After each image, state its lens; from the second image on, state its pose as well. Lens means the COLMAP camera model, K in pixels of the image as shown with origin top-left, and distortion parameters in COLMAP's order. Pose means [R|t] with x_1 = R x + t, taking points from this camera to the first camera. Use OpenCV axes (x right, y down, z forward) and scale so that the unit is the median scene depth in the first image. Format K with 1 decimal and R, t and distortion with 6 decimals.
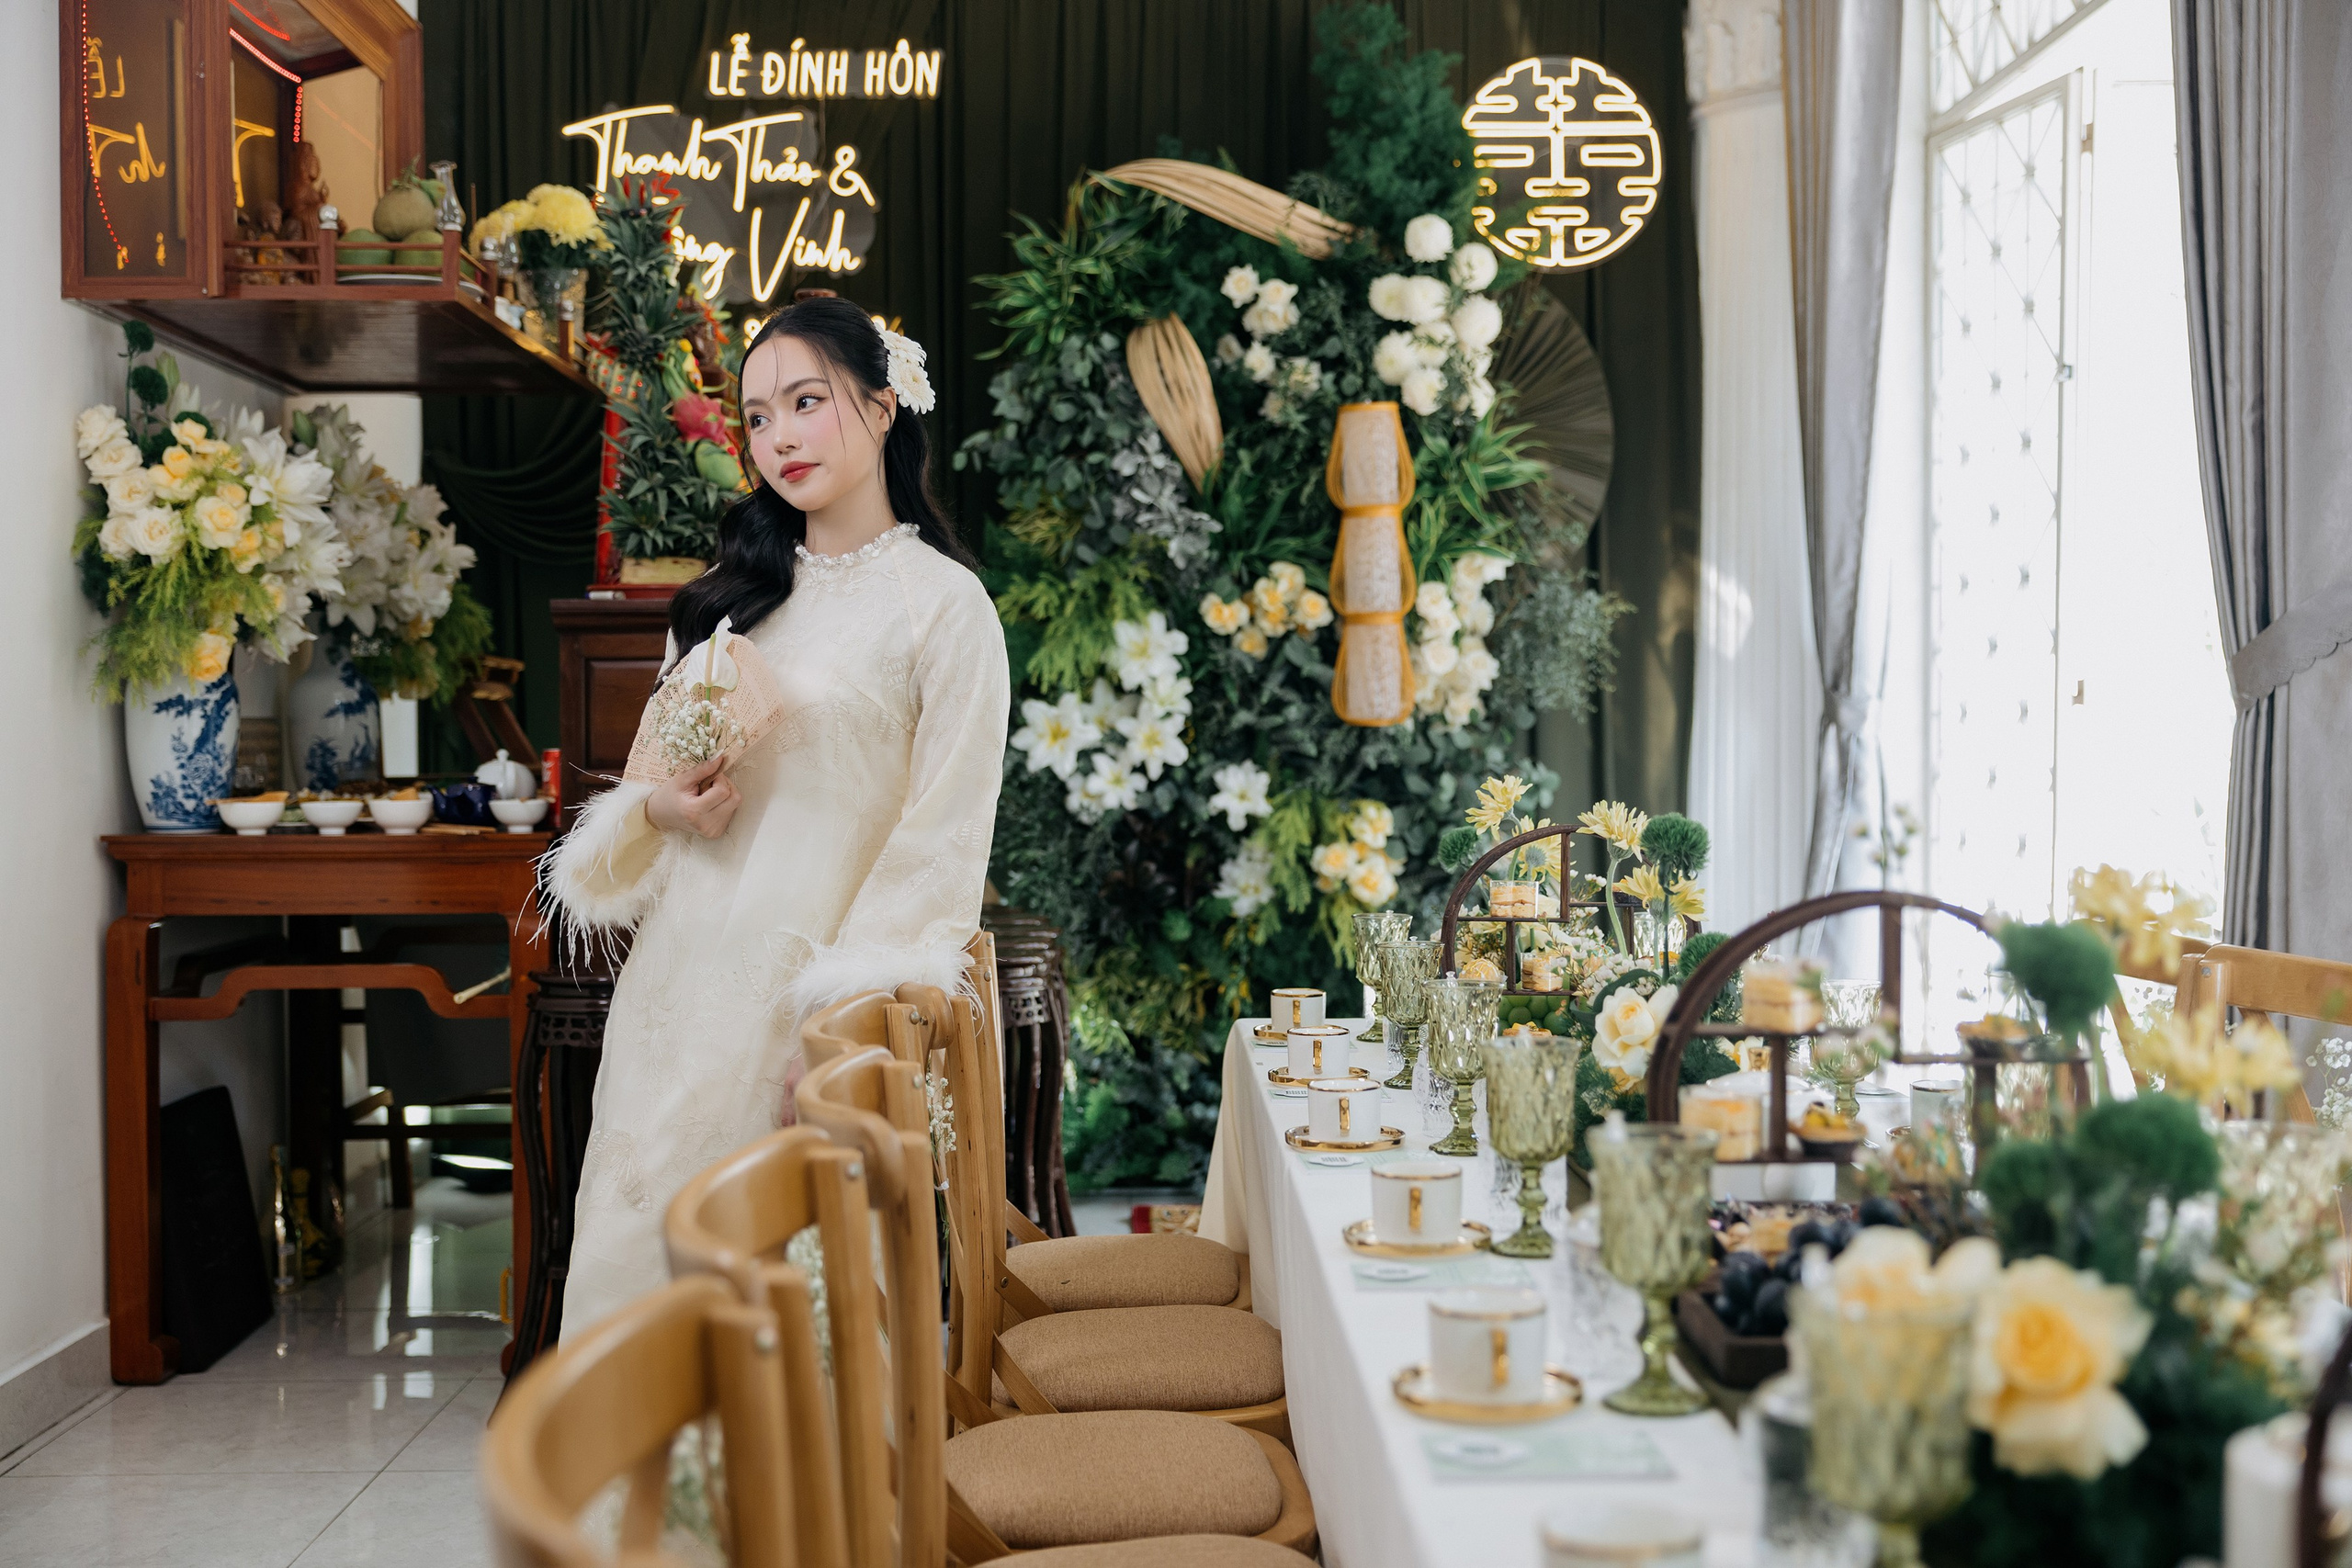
lens RADIAL K [[2703.2, 0, 1163.4], [0, 2703.2, 789.7], [0, 0, 1]] dist [0.017125, 0.000000]
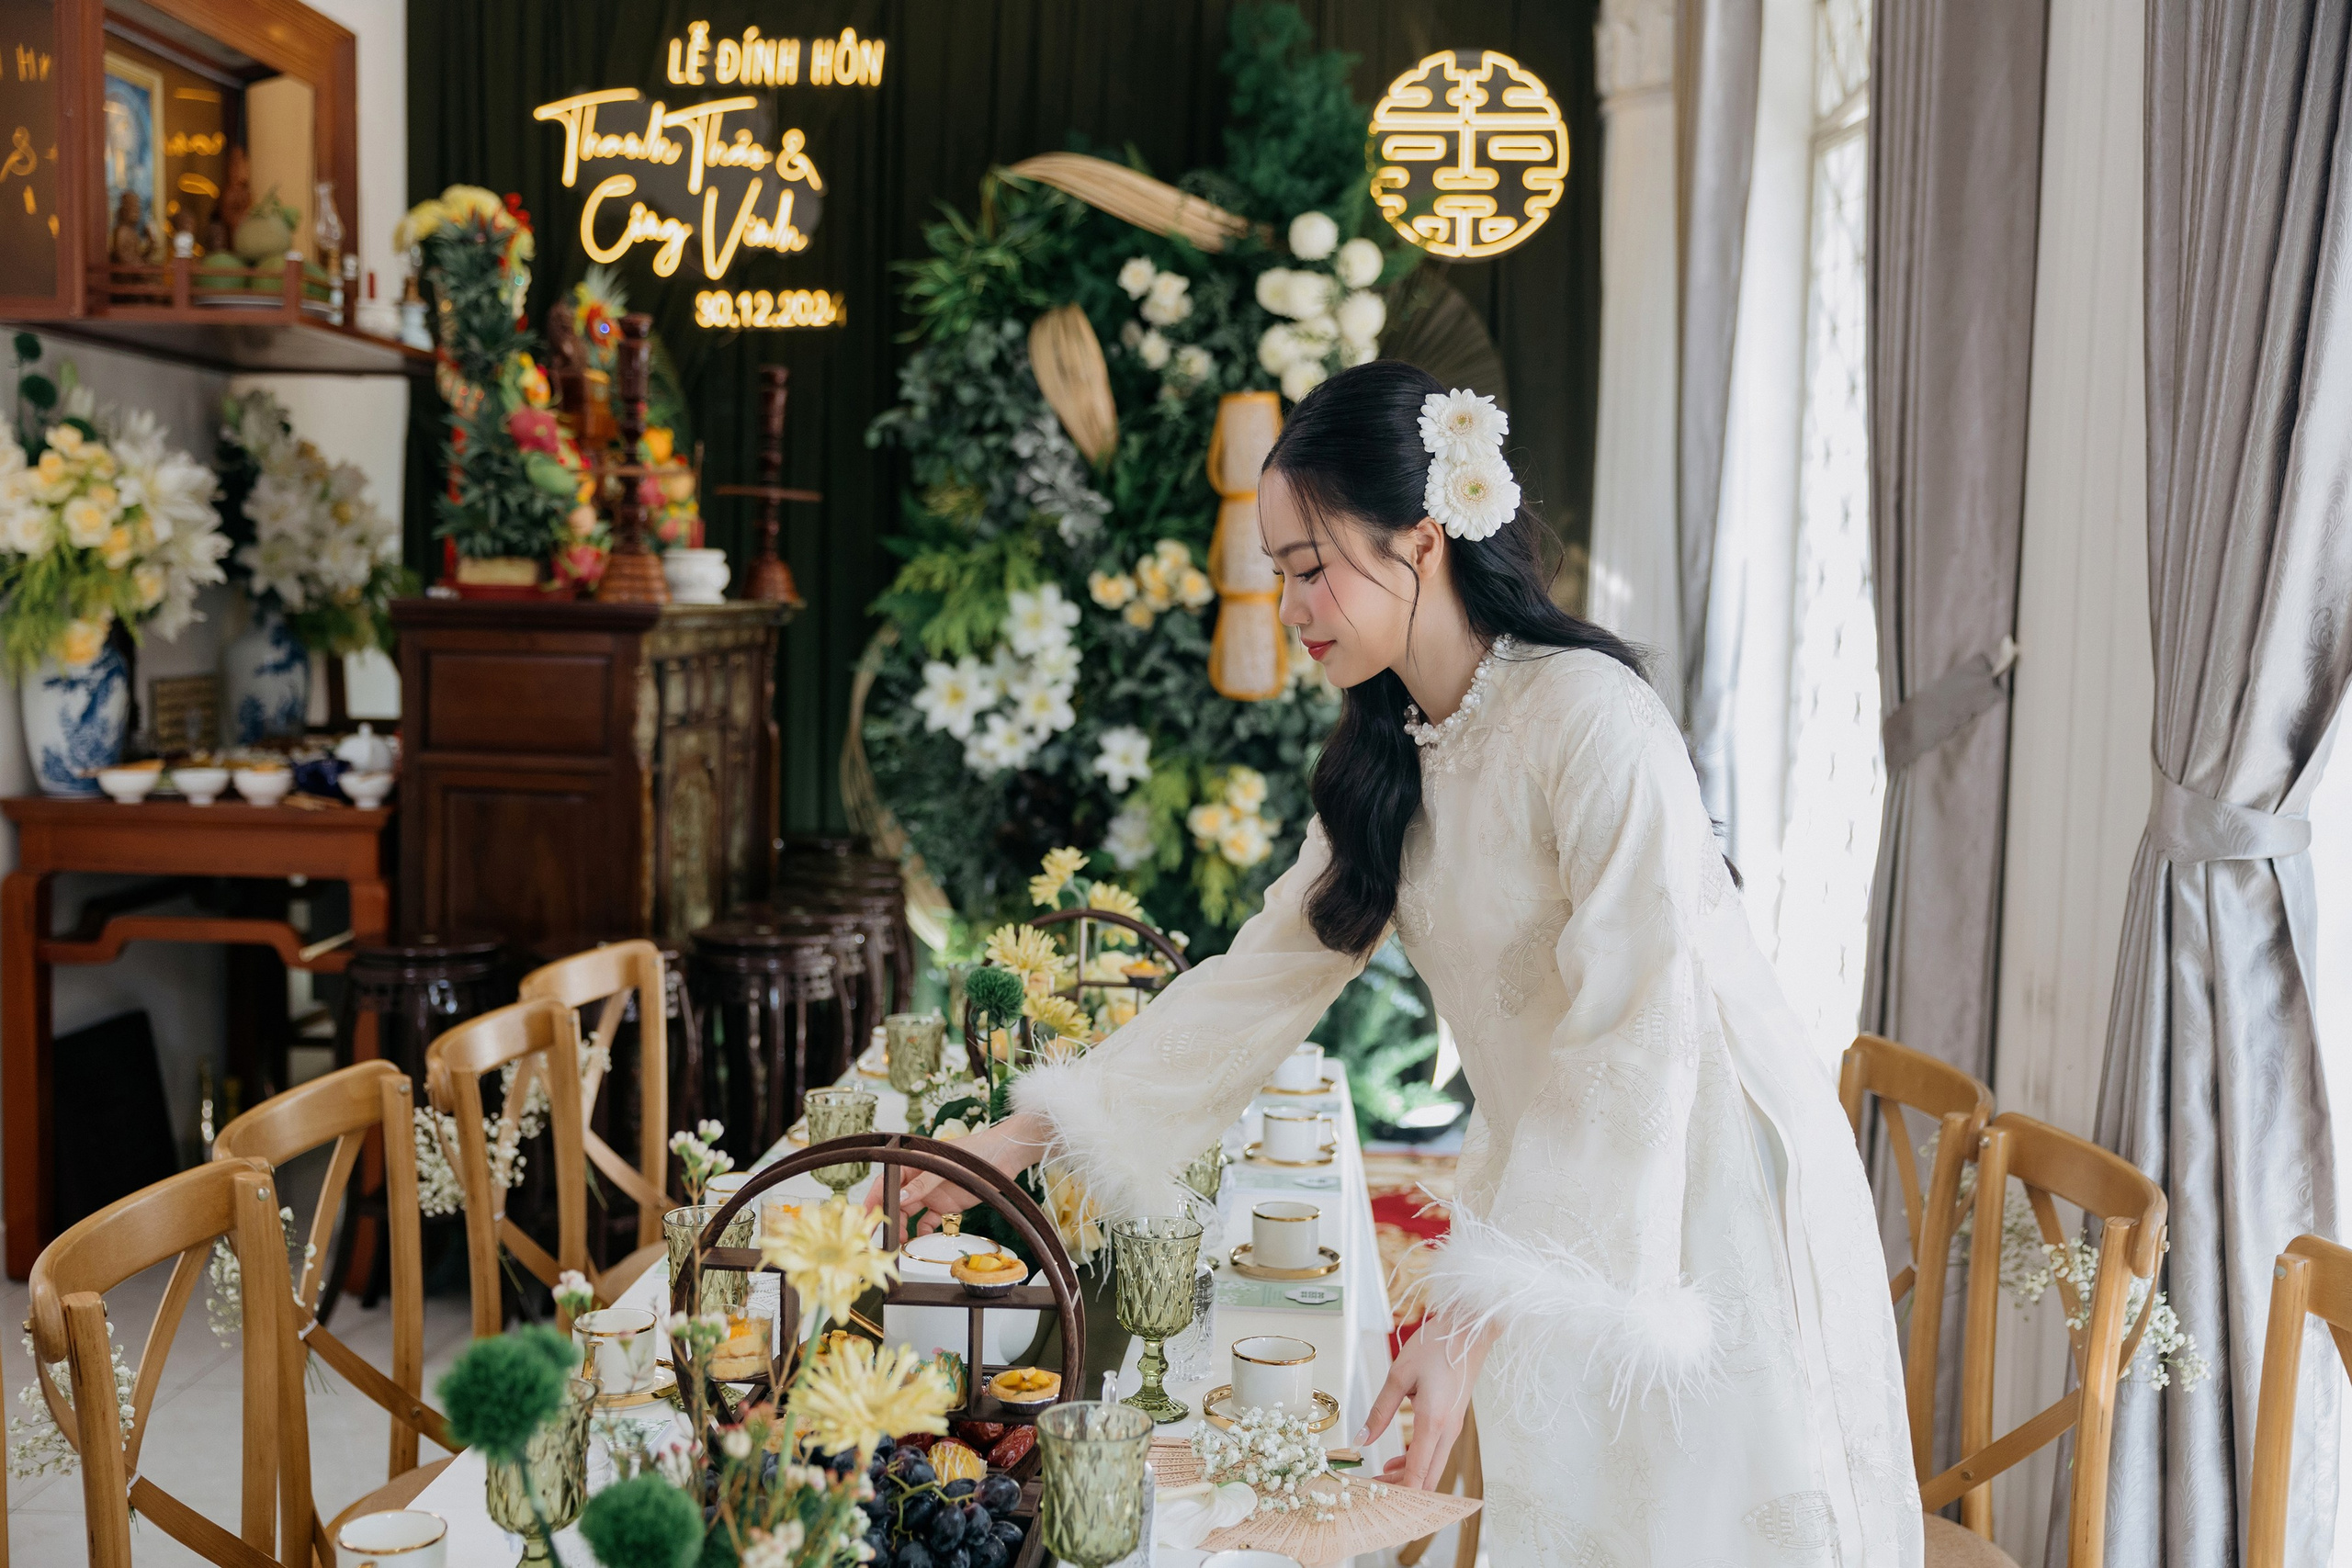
lens RADIAL K [[2550.6, 0, 1153.5], [0, 2550.6, 791.3], [0, 0, 1]] dist [0.018115, 0.000000]
pose [[0.995844, 0.033511, -0.084683, 0.126381], [-0.028399, 0.997742, 0.060861, -0.046838], [0.086531, -0.058203, 0.994547, -0.004314]]
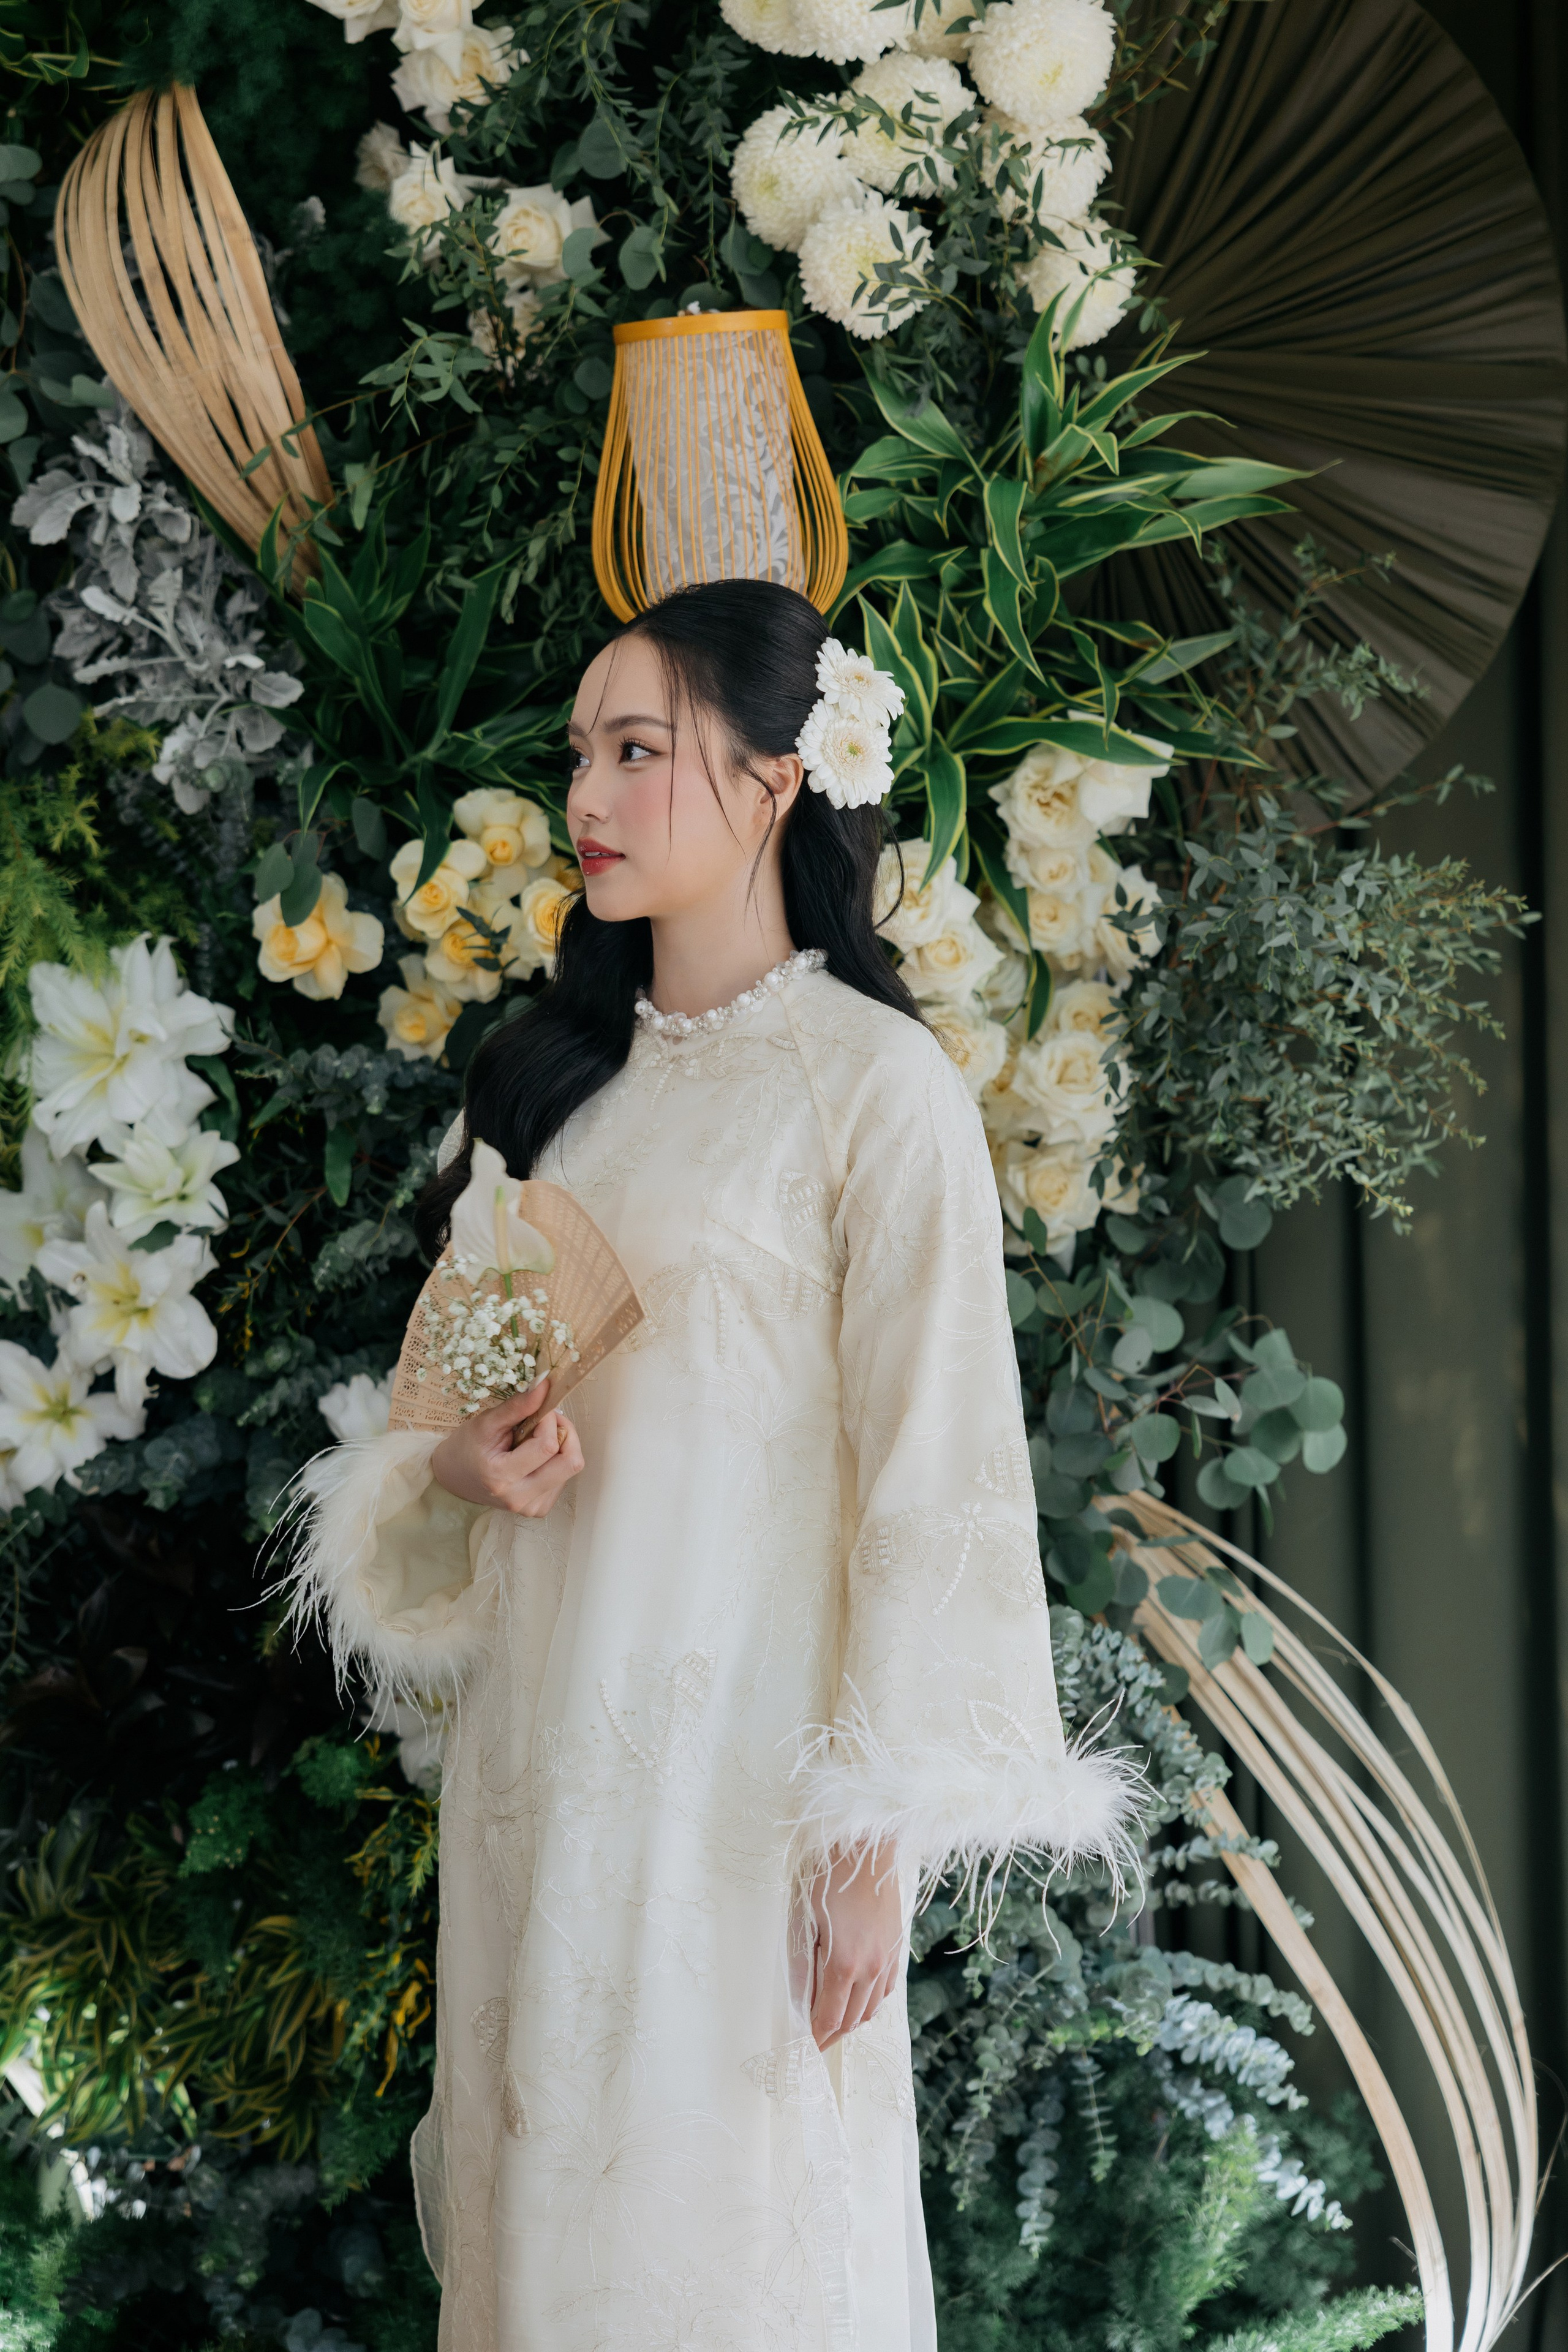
lens RADIAL K [[4520.7, 0, 738.9], [0, 4520.7, 1148.0], [0, 0, 1]] dist [0.038696, 0.000000]
pose [[0.978878, -0.004400, -0.204399, 0.193143], [0.014560, 0.998730, 0.048228, -0.065612], [0.203928, -0.050185, 0.977699, 0.440443]]
